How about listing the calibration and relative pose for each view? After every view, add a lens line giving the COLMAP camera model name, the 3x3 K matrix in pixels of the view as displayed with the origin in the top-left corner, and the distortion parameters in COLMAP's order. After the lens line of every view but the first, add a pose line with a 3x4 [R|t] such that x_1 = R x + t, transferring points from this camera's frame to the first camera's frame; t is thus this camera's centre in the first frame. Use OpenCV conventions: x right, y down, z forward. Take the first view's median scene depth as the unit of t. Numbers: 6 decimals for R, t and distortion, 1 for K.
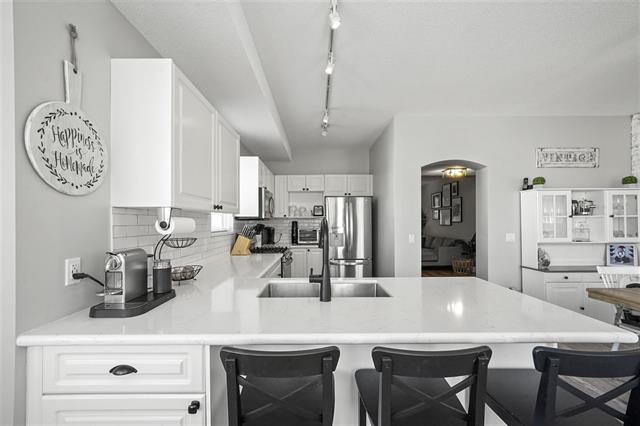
lens RADIAL K [[261.8, 0, 316.0], [0, 261.8, 218.9], [0, 0, 1]] dist [-0.000771, 0.000175]
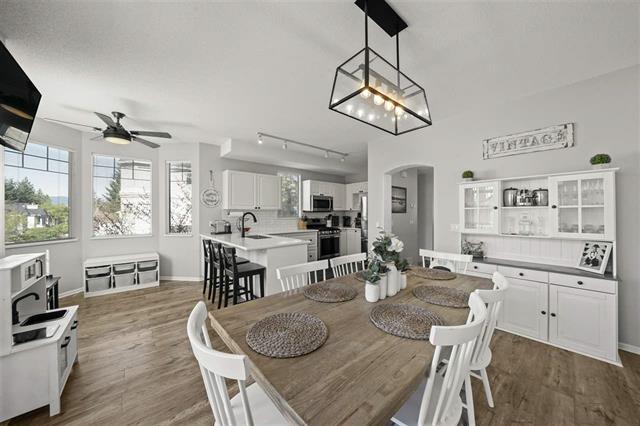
lens RADIAL K [[219.1, 0, 320.0], [0, 219.1, 213.0], [0, 0, 1]] dist [-0.009328, 0.000081]
pose [[0.660963, 0.001383, -0.750417, 1.123934], [0.008198, 0.999925, 0.009063, -0.003044], [0.750374, -0.012142, 0.660902, -0.036425]]
